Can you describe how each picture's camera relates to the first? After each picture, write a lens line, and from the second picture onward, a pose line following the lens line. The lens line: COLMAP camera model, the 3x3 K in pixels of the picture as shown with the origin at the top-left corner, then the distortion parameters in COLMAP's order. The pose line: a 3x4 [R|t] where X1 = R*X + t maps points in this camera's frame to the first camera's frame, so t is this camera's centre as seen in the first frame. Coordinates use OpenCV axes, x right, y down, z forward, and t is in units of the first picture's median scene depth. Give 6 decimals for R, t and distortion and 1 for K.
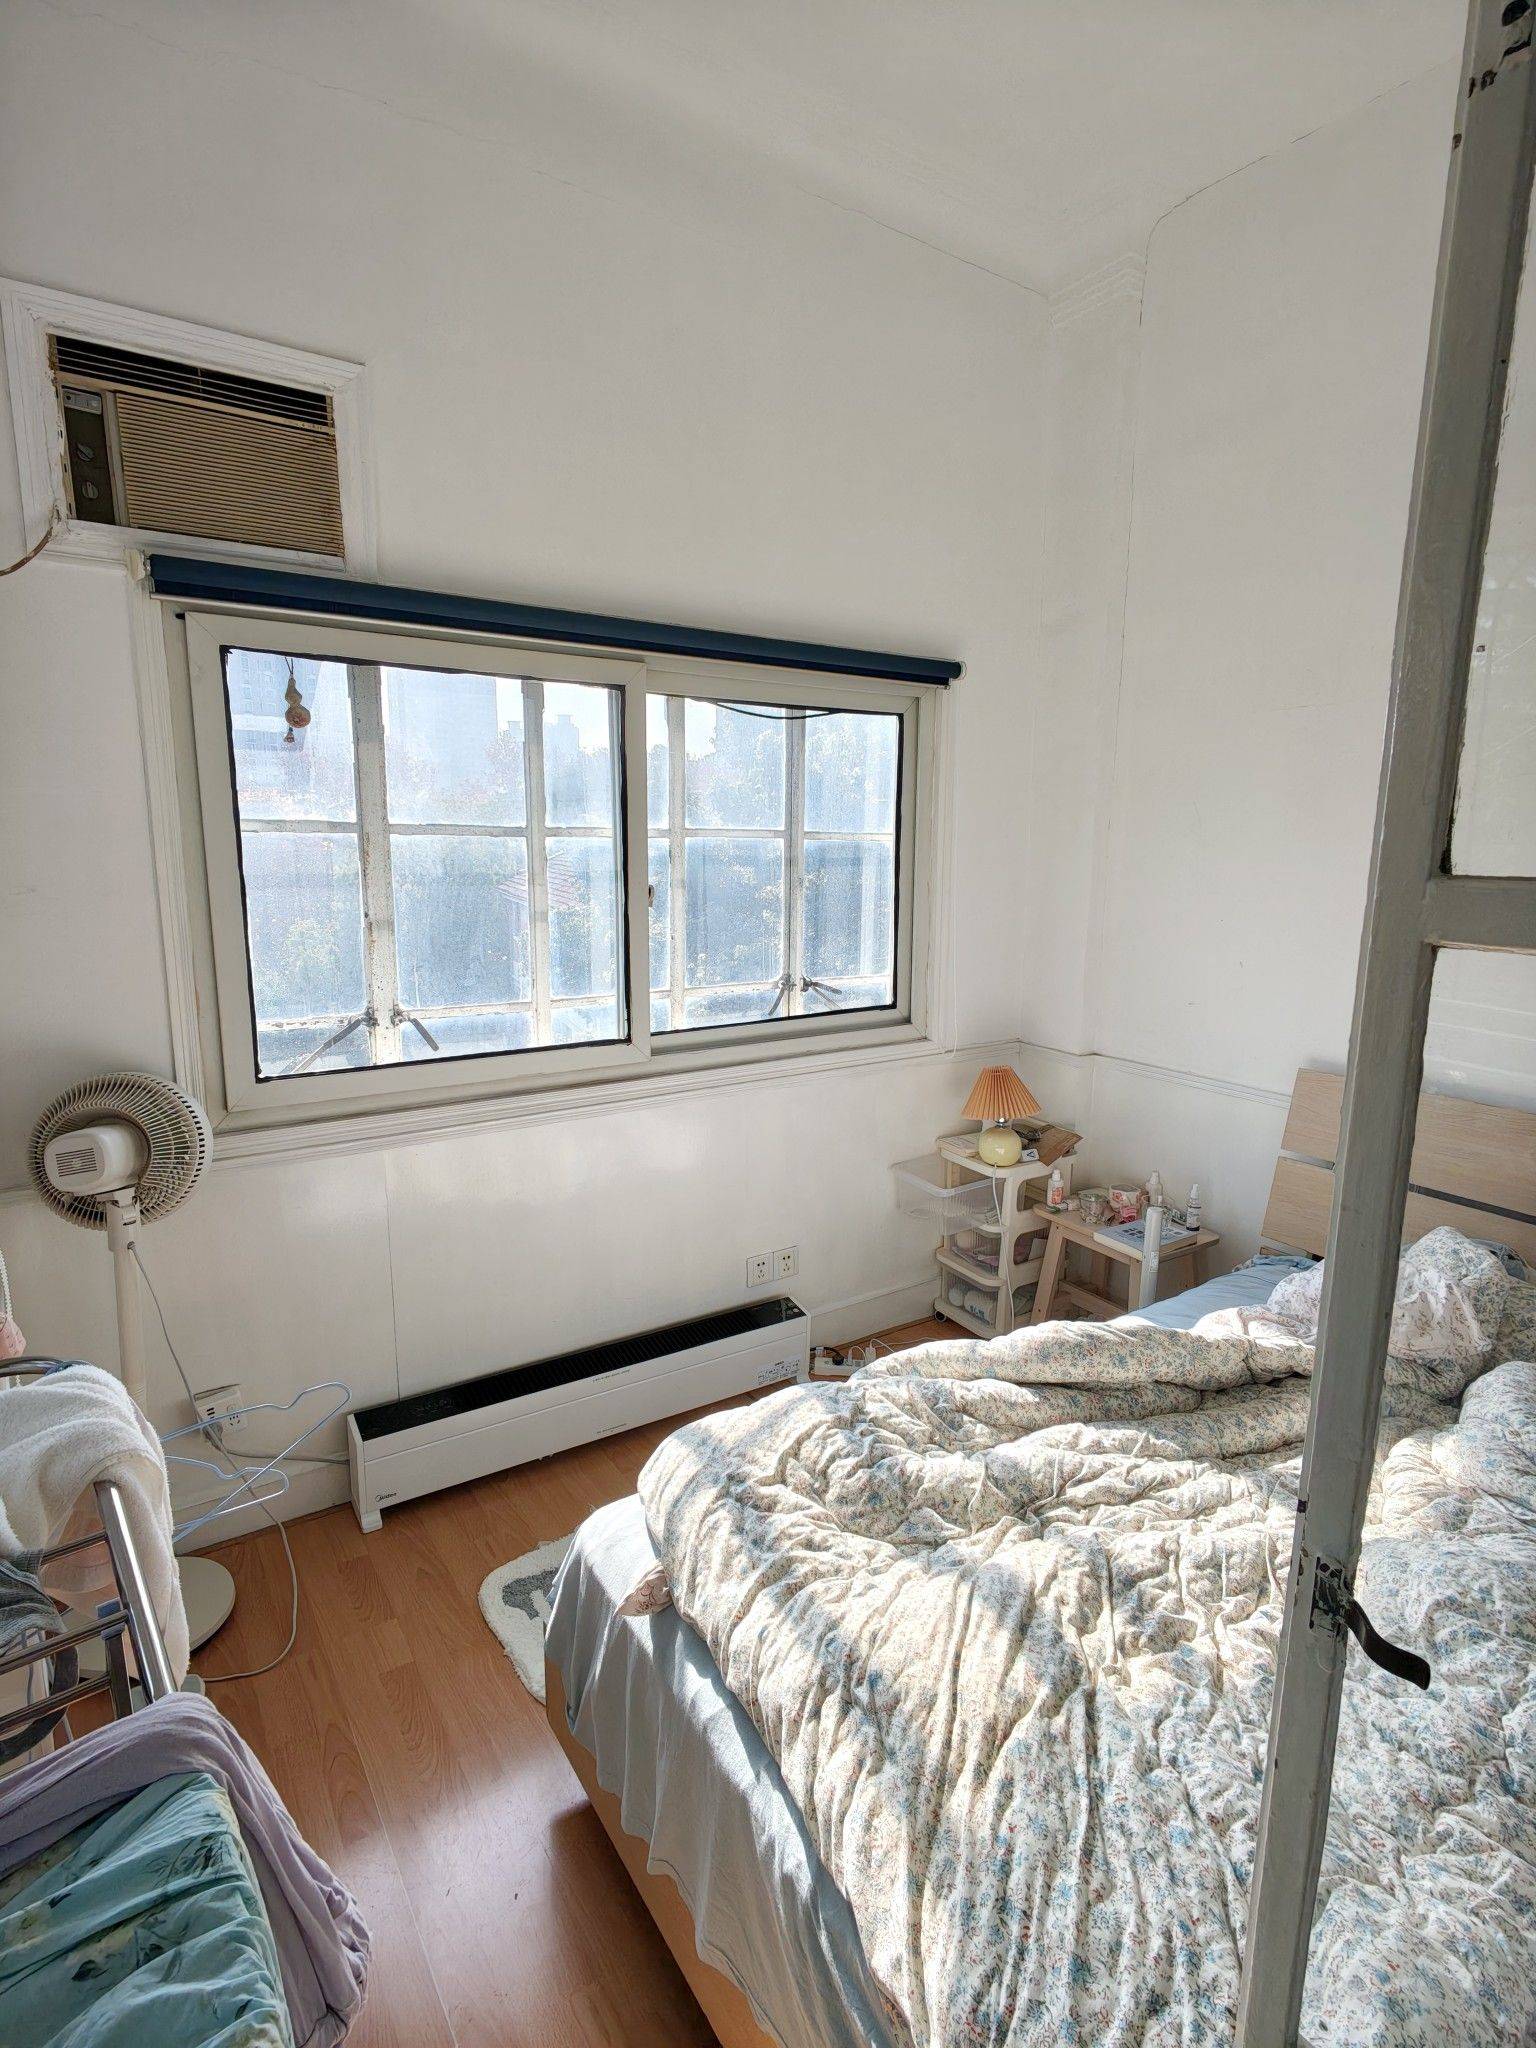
lens RADIAL K [[1030.4, 0, 768.0], [0, 1030.4, 1024.0], [0, 0, 1]] dist [0.002398, 0.000310]
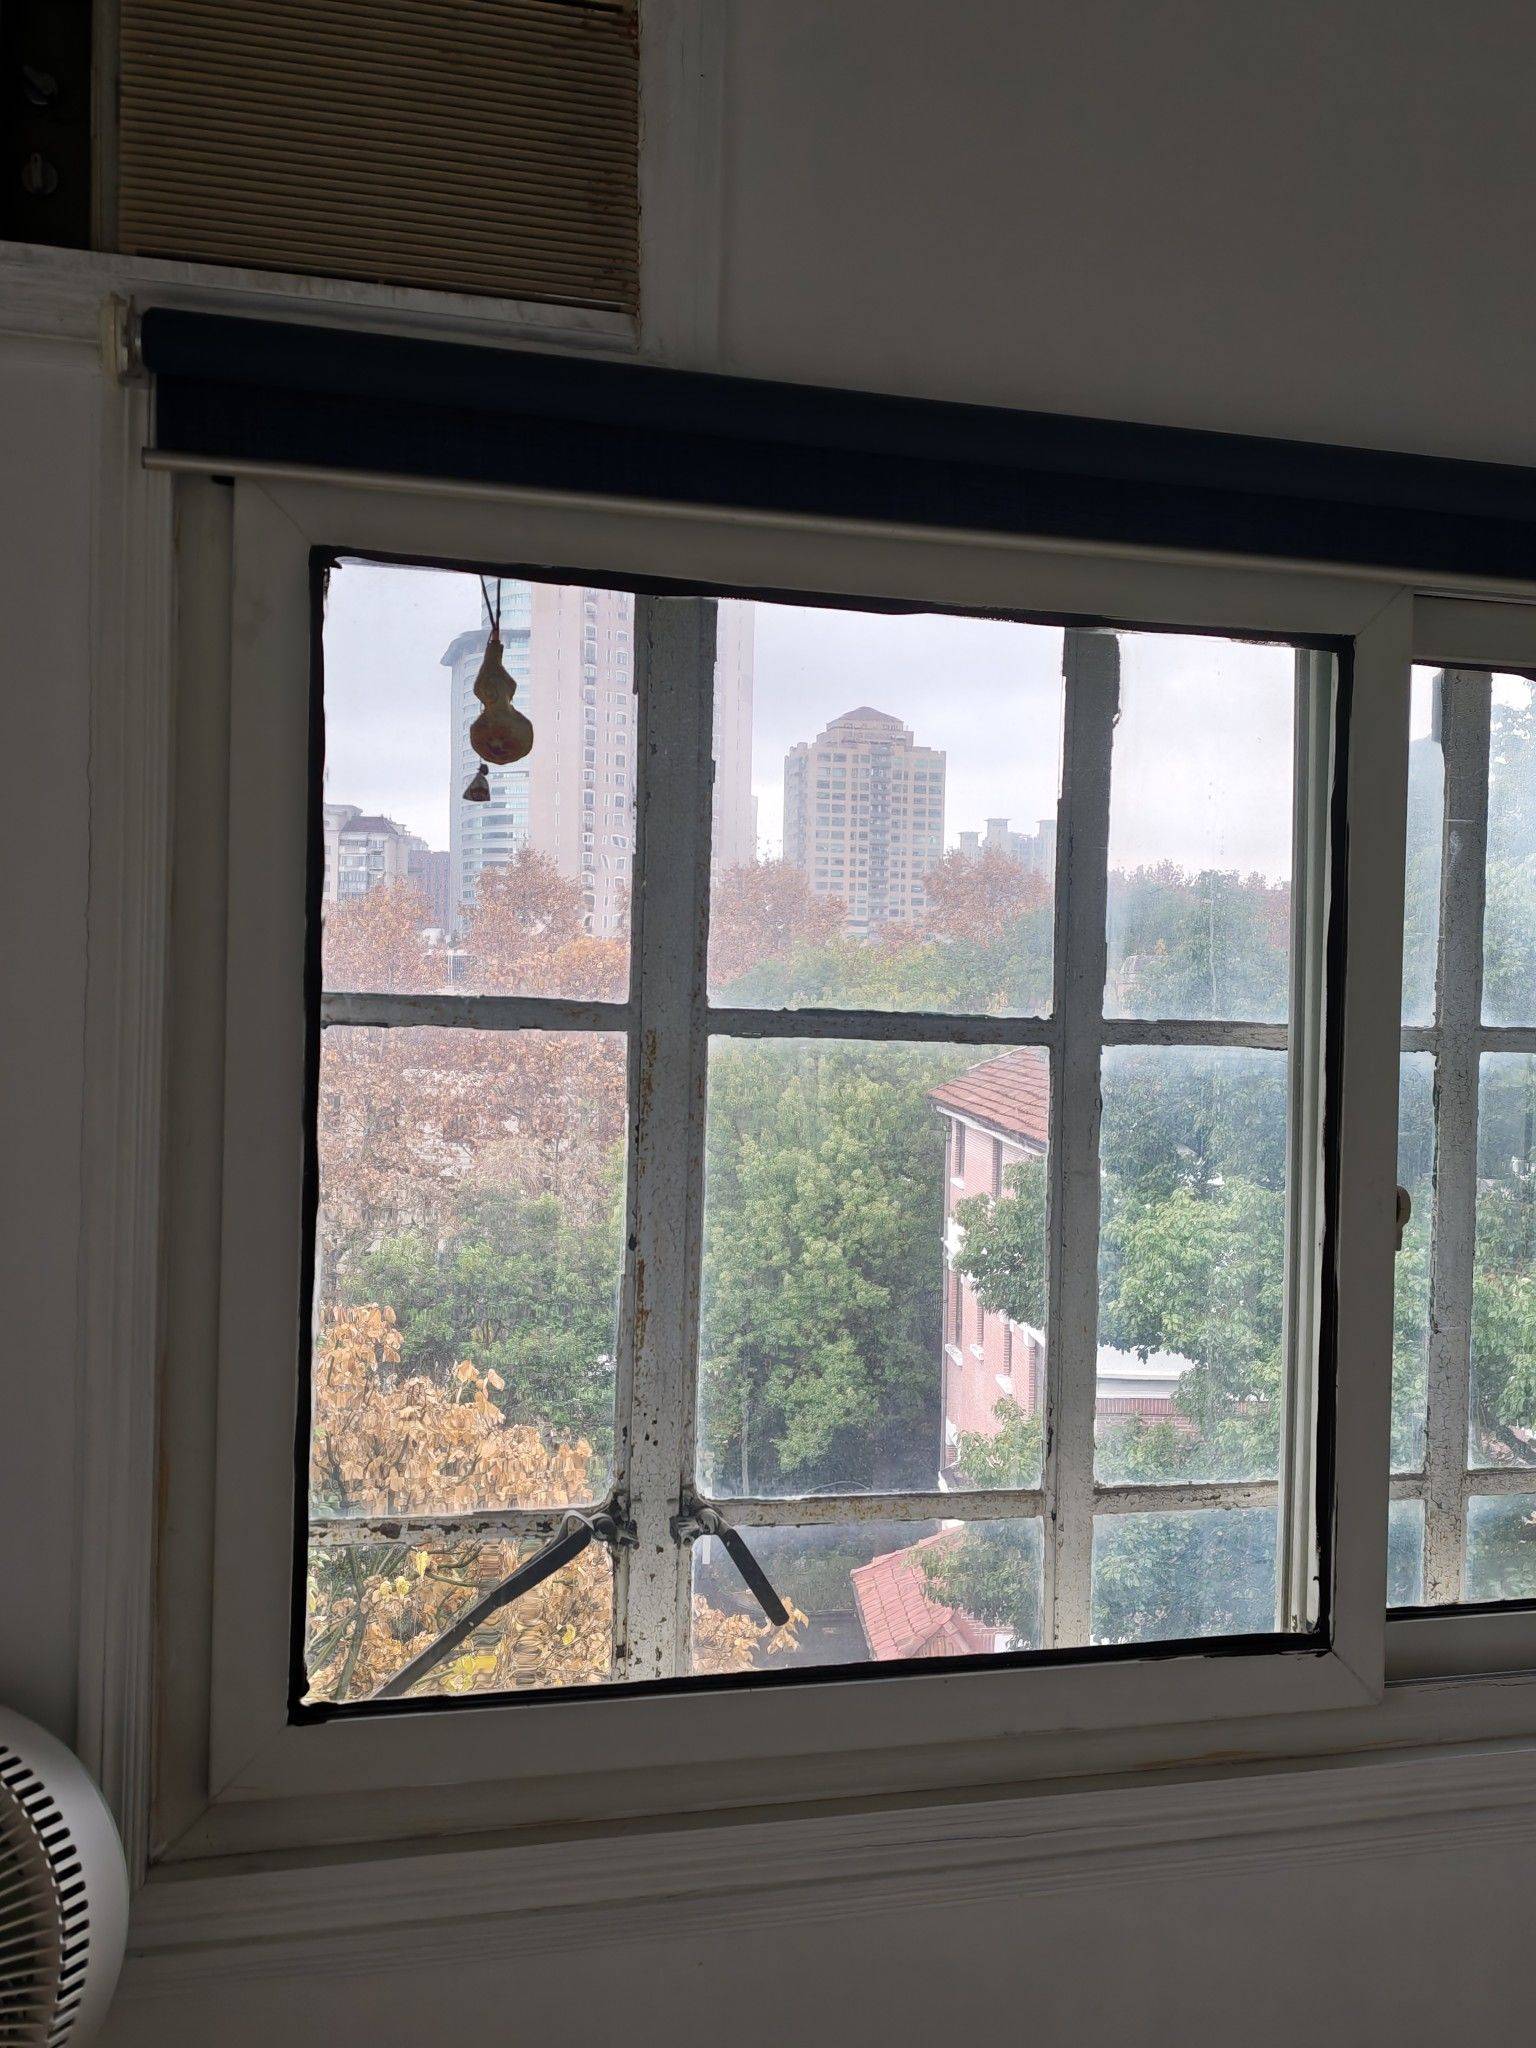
lens RADIAL K [[1769.0, 0, 768.0], [0, 1769.0, 1024.0], [0, 0, 1]] dist [0.002679, 0.001629]
pose [[0.943168, 0.009075, -0.332192, -0.127446], [-0.070886, 0.982115, -0.174431, -0.075666], [0.324667, 0.188065, 0.926943, 0.399950]]
